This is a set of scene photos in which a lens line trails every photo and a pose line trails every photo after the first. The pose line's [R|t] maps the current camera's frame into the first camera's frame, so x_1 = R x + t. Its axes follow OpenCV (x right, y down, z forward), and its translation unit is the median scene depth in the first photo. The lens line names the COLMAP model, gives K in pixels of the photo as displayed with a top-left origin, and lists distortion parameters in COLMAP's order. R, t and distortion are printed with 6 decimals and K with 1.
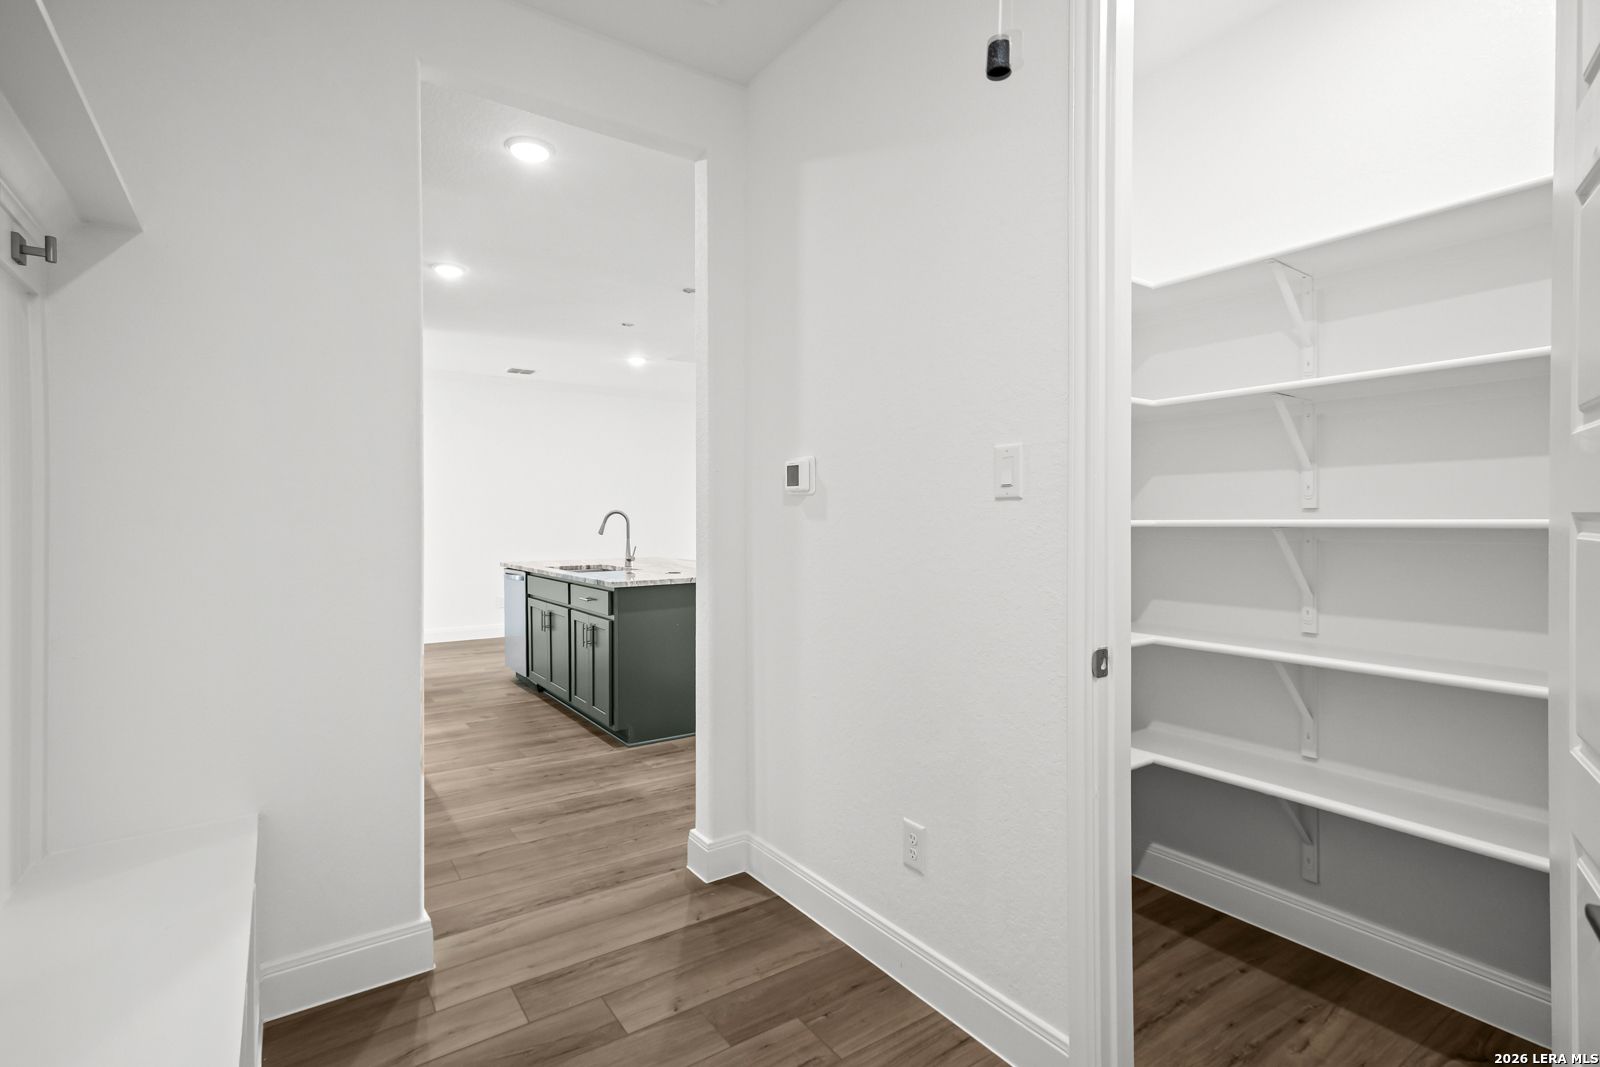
lens RADIAL K [[763.0, 0, 801.2], [0, 763.0, 525.2], [0, 0, 1]] dist [-0.003106, -0.000307]
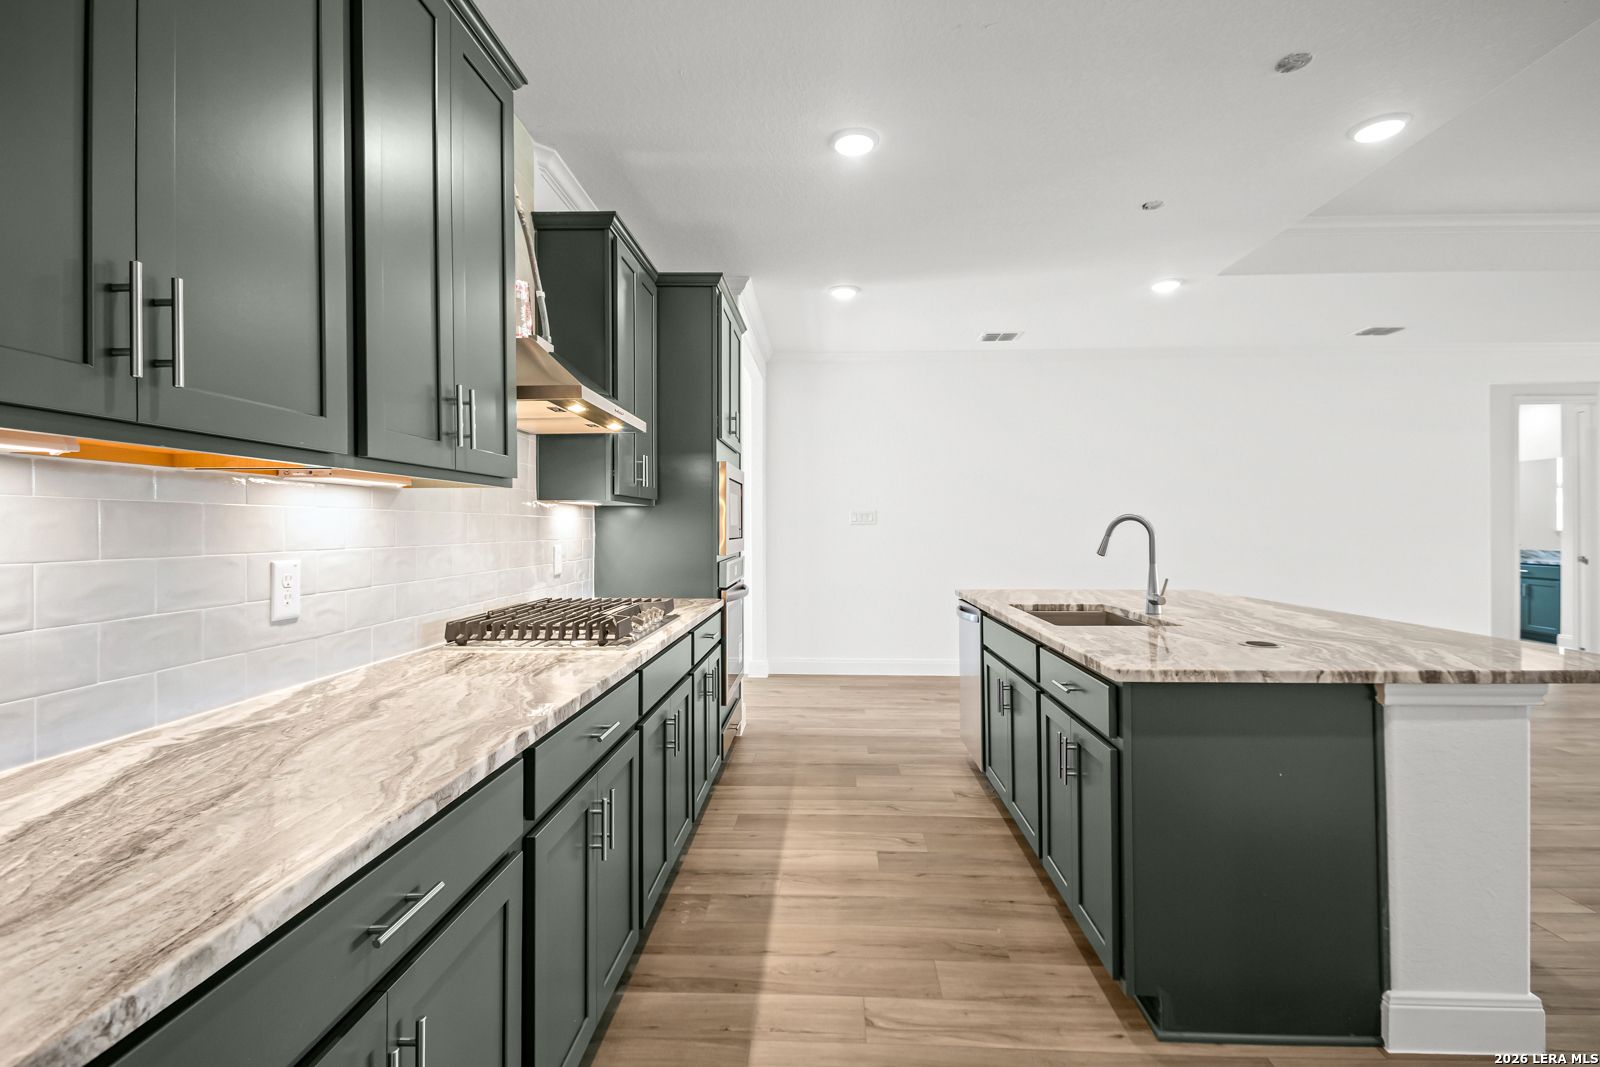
lens RADIAL K [[752.2, 0, 803.9], [0, 752.2, 523.1], [0, 0, 1]] dist [0.041798, -0.025017]
pose [[0.797563, -0.002467, -0.603231, -0.122043], [-0.005776, 0.999915, -0.011726, -0.006046], [0.603209, 0.012837, 0.797480, 0.516530]]
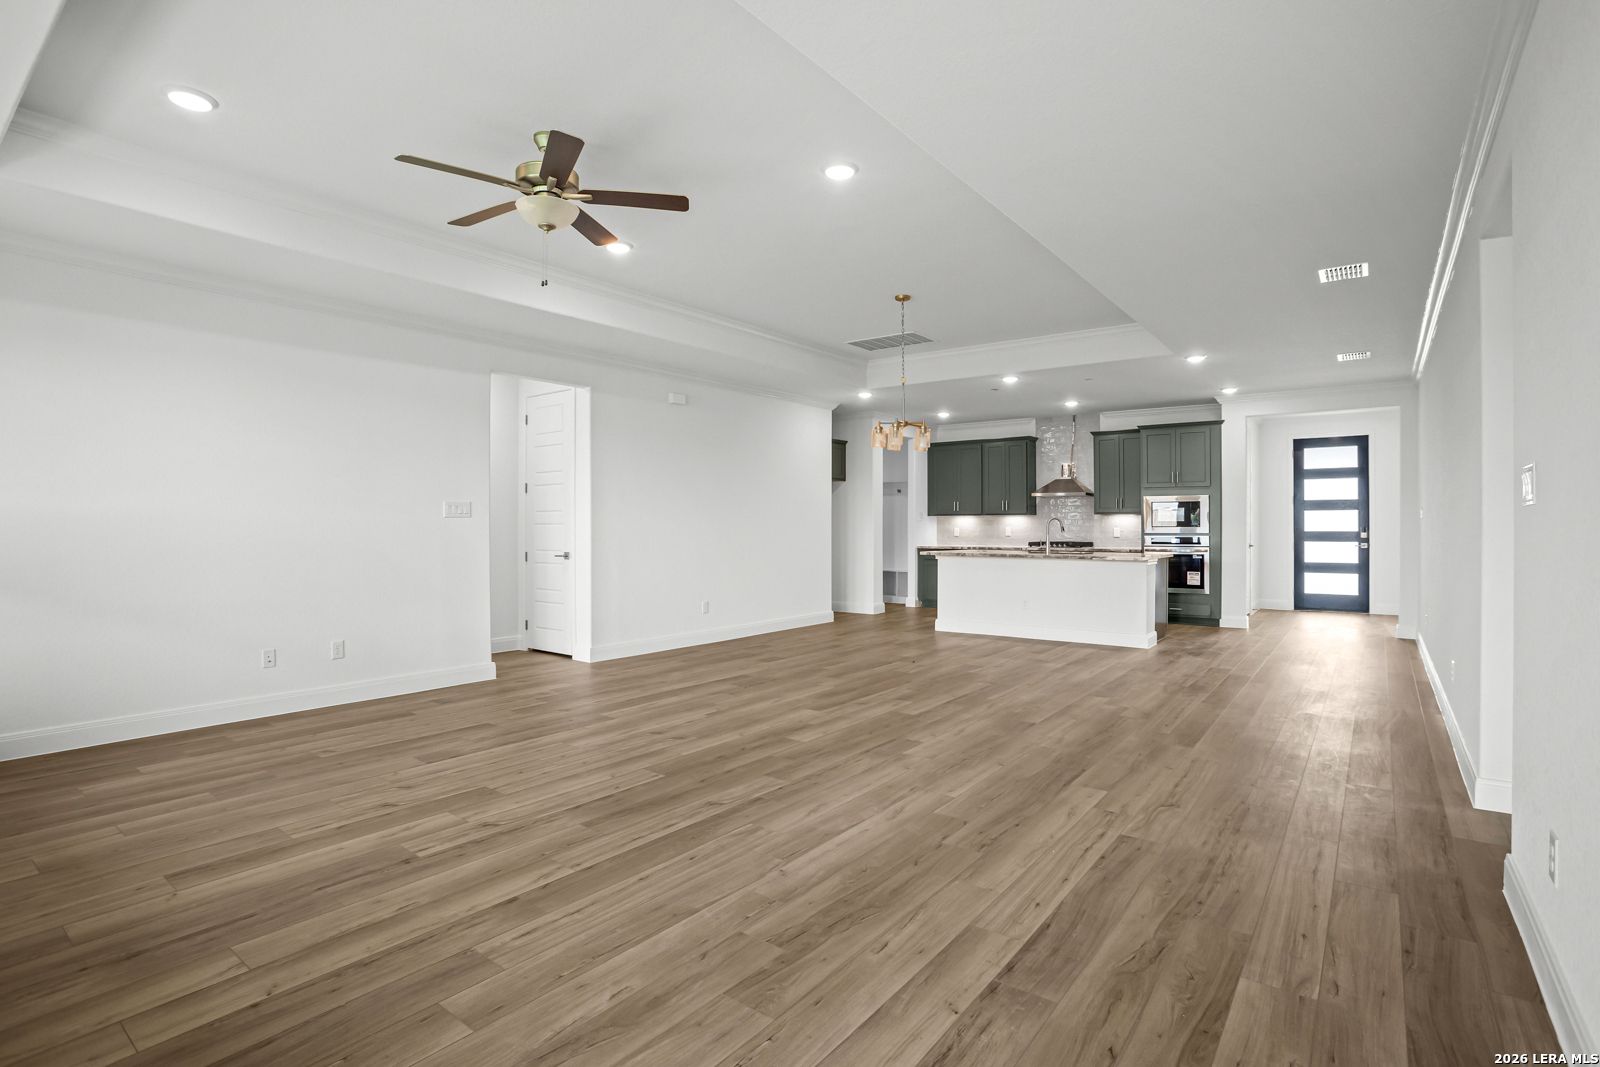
lens RADIAL K [[776.1, 0, 810.7], [0, 776.1, 531.1], [0, 0, 1]] dist [-0.073648, 0.030292]
pose [[-0.950064, 0.004922, -0.312016, 0.965615], [-0.000062, 0.999873, 0.015959, -0.020694], [0.312054, 0.015182, -0.949943, 3.085325]]
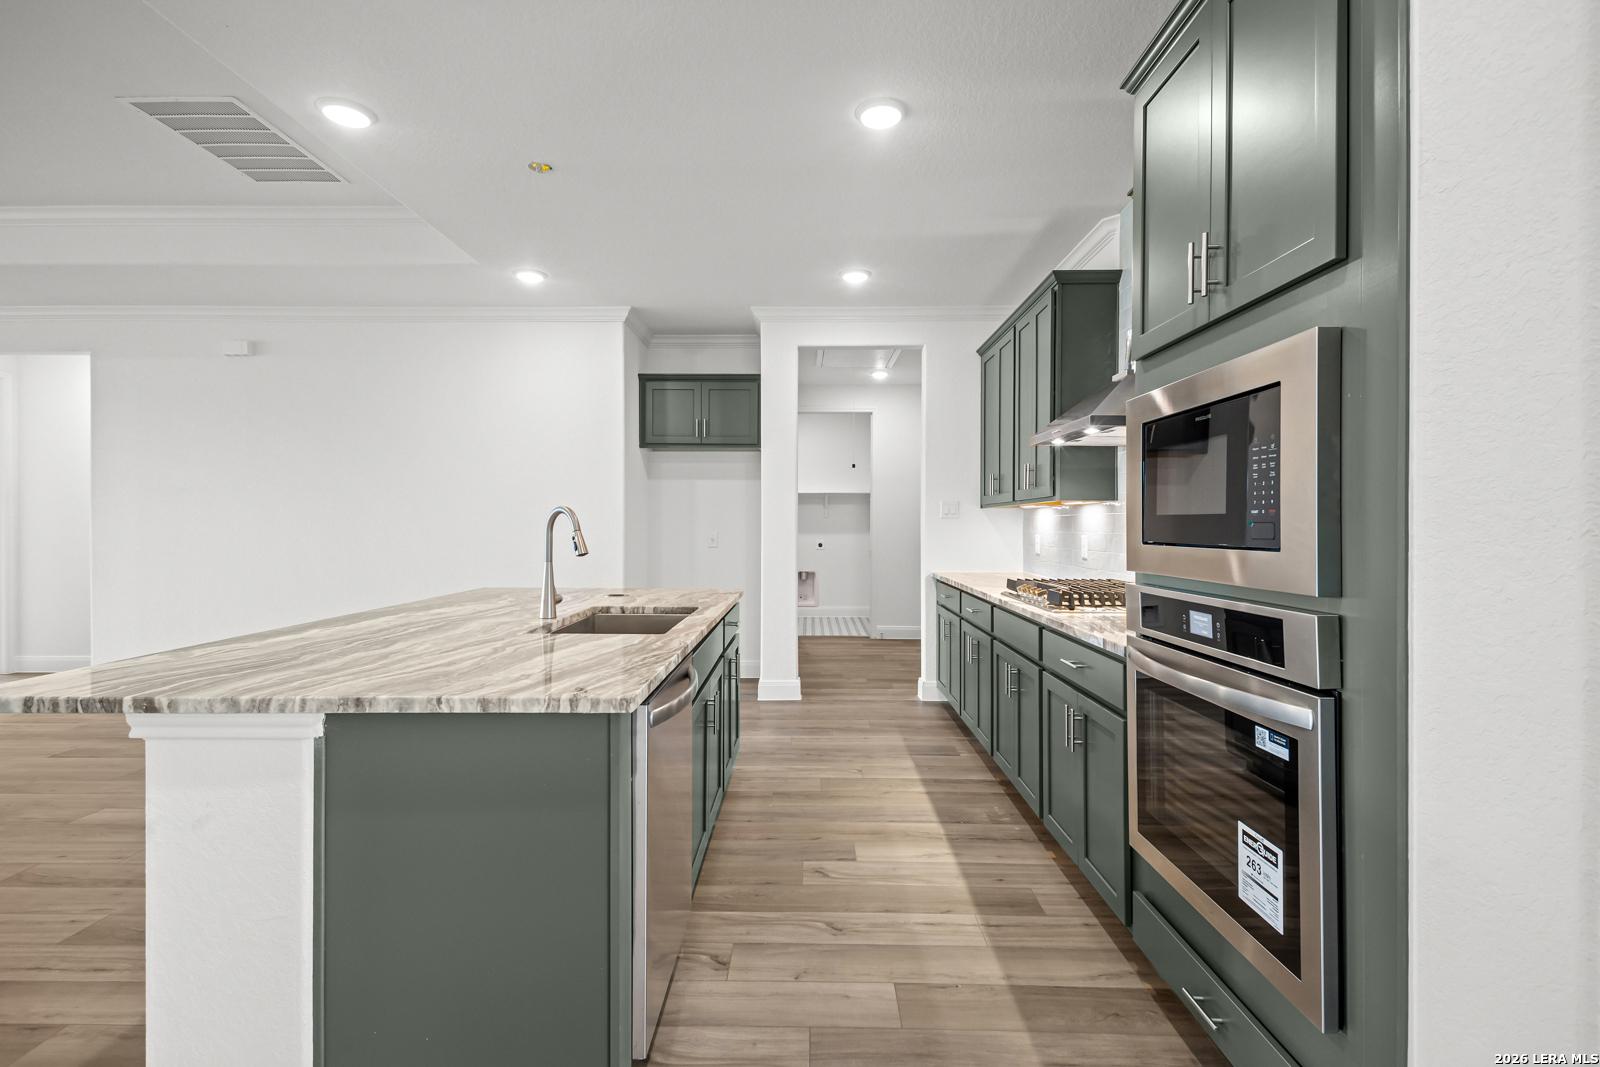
lens RADIAL K [[752.2, 0, 803.9], [0, 752.2, 523.1], [0, 0, 1]] dist [0.041798, -0.025017]
pose [[-0.814528, 0.003100, 0.580116, -0.852717], [0.006932, 0.999966, 0.004389, -0.012537], [-0.580083, 0.007596, -0.814522, 1.705322]]
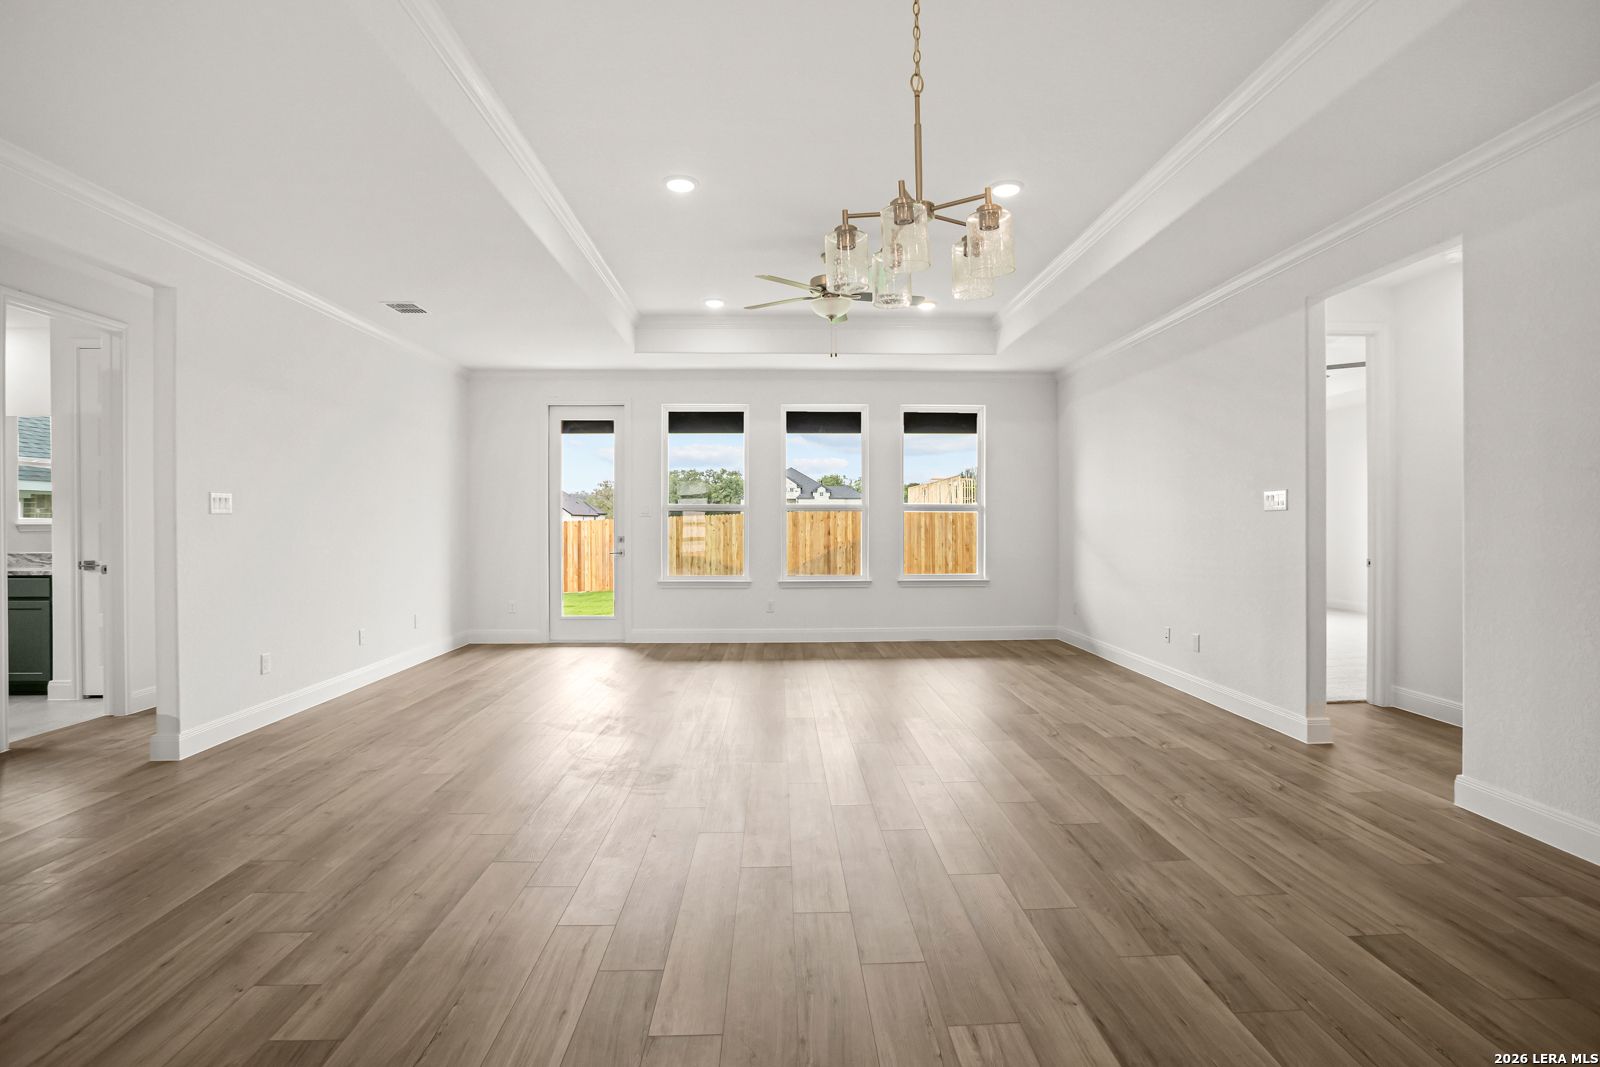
lens RADIAL K [[784.4, 0, 797.8], [0, 784.4, 528.0], [0, 0, 1]] dist [-0.040000, 0.001240]
pose [[0.546850, -0.006831, 0.837203, -0.143884], [0.008271, 0.999962, 0.002756, -0.008563], [-0.837190, 0.005418, 0.546886, 1.496683]]
